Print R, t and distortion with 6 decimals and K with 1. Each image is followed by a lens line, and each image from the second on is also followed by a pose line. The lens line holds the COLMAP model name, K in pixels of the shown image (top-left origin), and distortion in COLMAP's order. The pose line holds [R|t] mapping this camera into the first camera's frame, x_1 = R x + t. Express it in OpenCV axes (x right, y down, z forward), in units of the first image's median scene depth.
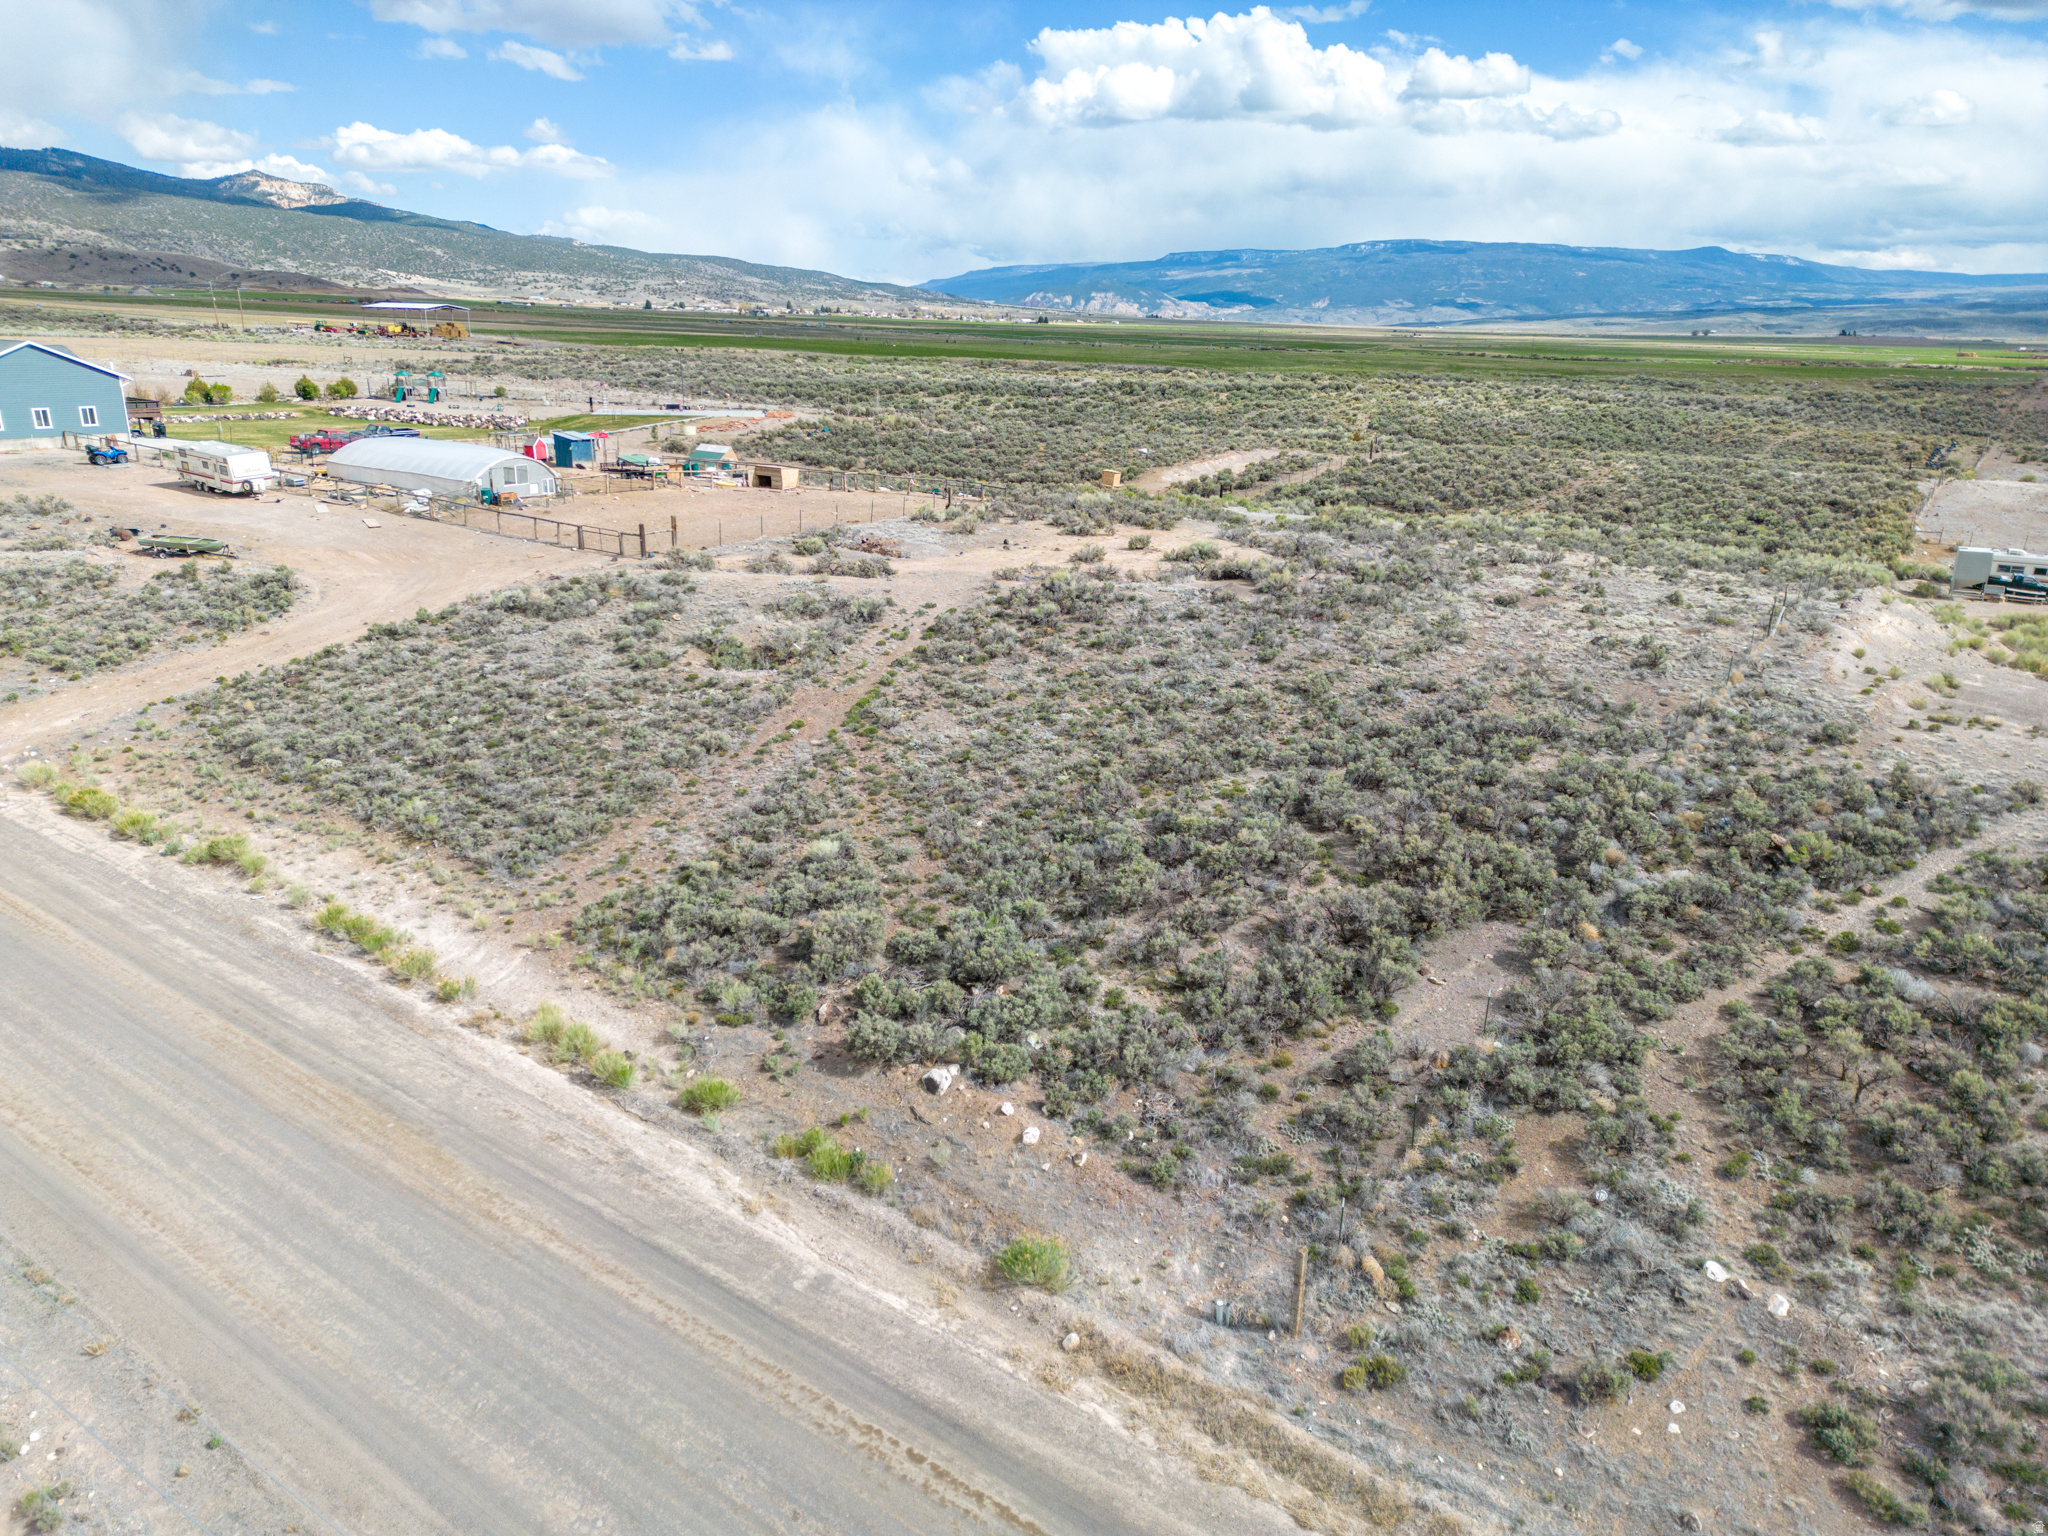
lens RADIAL K [[1415.8, 0, 1023.6], [0, 1415.8, 760.6], [0, 0, 1]] dist [0.088929, -0.083043]
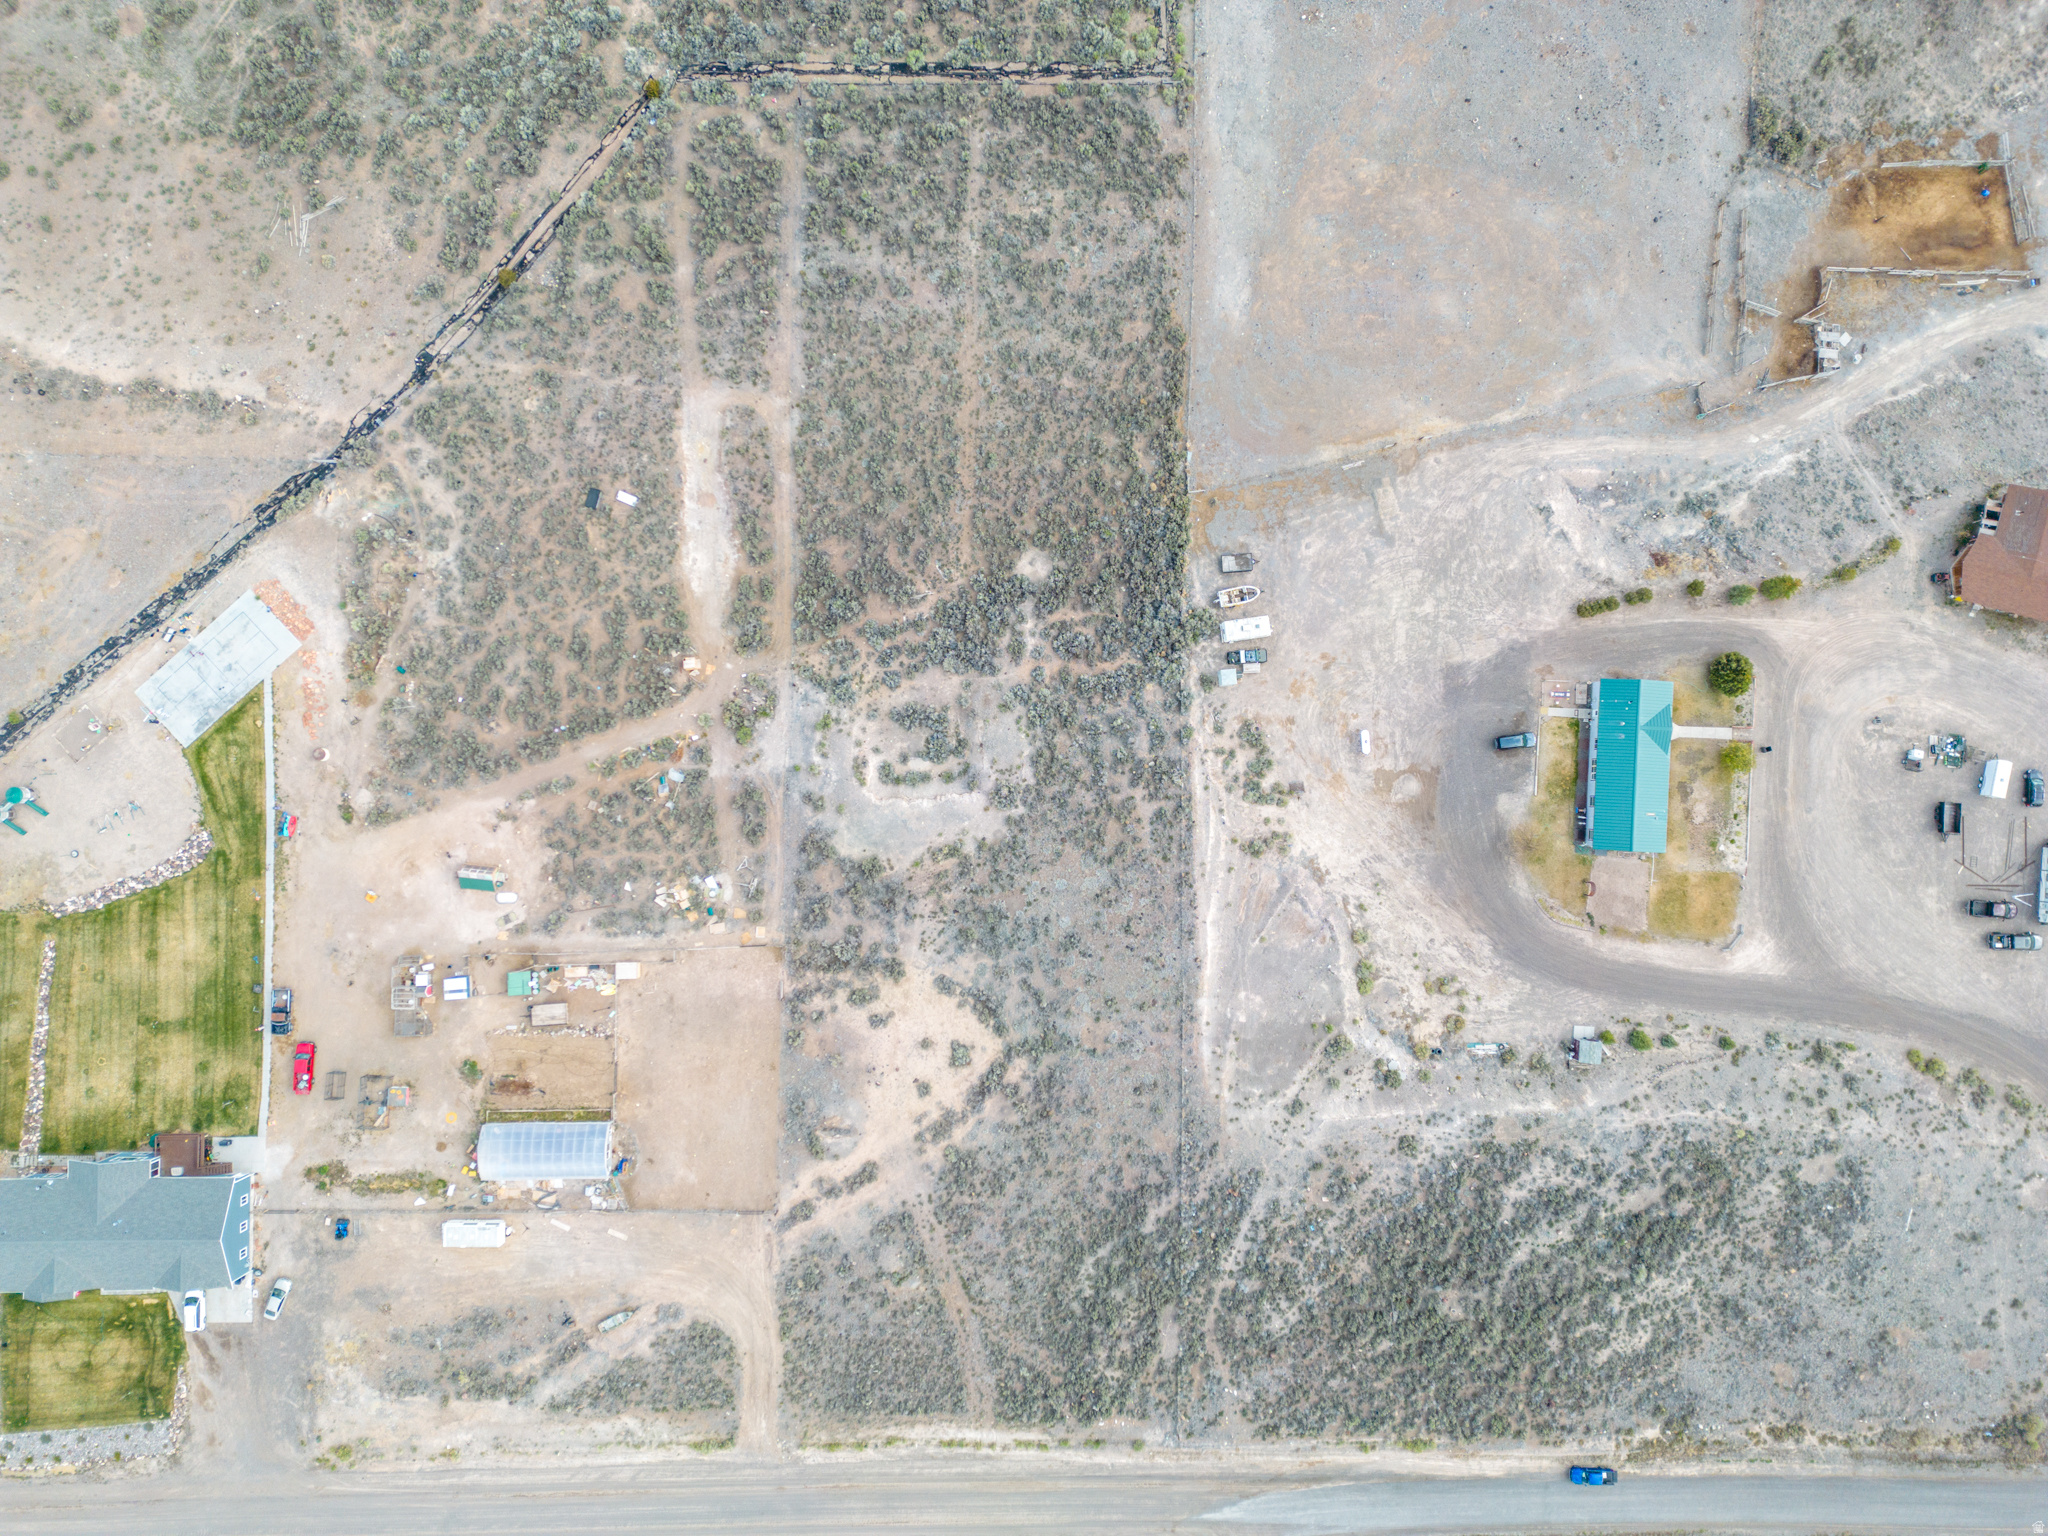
lens RADIAL K [[1415.8, 0, 1023.6], [0, 1415.8, 760.6], [0, 0, 1]] dist [0.088929, -0.083043]
pose [[0.827859, -0.560924, -0.003809, 1.039177], [0.184485, 0.265854, 0.946196, -5.221534], [-0.529731, -0.784019, 0.323571, 1.250792]]
